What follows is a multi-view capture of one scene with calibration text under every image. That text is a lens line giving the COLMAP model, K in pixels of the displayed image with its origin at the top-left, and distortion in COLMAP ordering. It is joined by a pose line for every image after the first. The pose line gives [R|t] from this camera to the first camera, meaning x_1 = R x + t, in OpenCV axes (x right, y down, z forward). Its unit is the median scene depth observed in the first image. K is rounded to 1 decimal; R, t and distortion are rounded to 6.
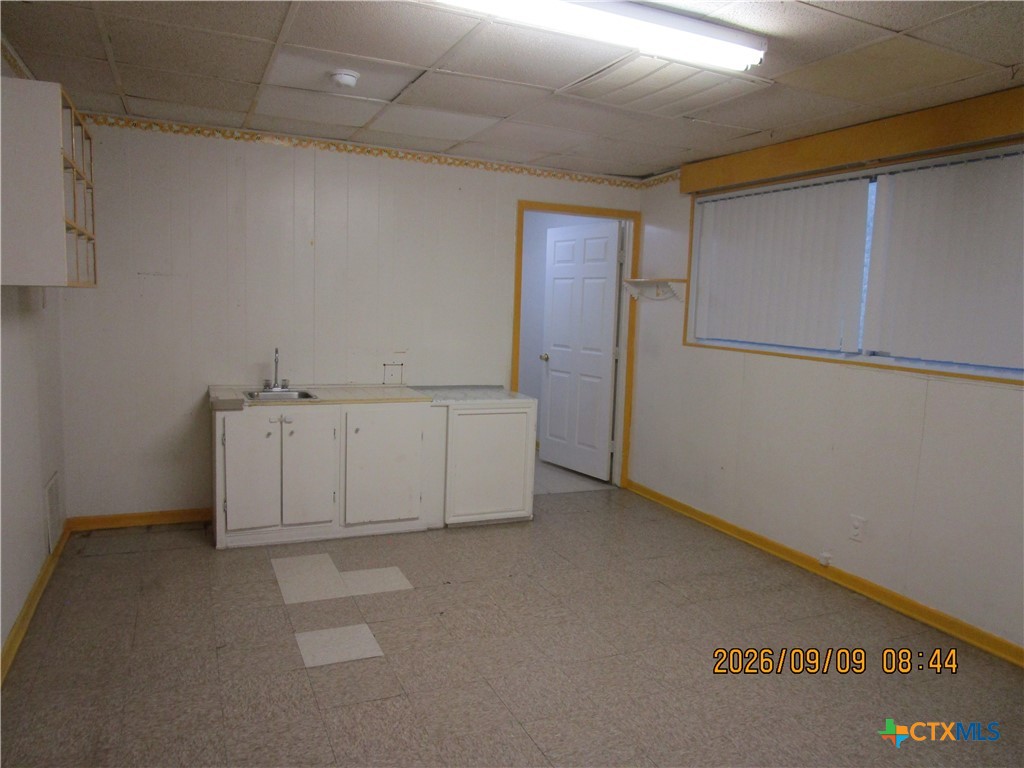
lens RADIAL K [[723.9, 0, 512.2], [0, 723.9, 387.8], [0, 0, 1]] dist [-0.050692, 0.018599]
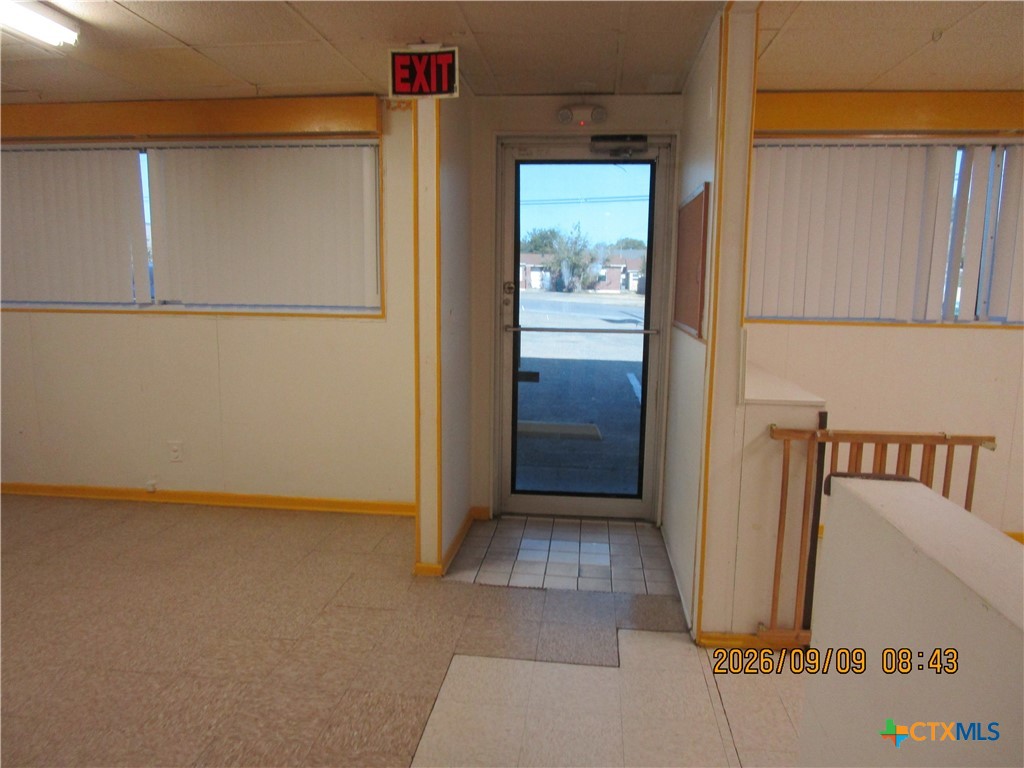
lens RADIAL K [[723.9, 0, 511.6], [0, 723.9, 385.3], [0, 0, 1]] dist [-0.050692, 0.018599]
pose [[0.509908, -0.157039, 0.845774, -0.221185], [0.108218, 0.987095, 0.118035, 0.009028], [-0.853395, 0.031340, 0.520322, -0.093272]]
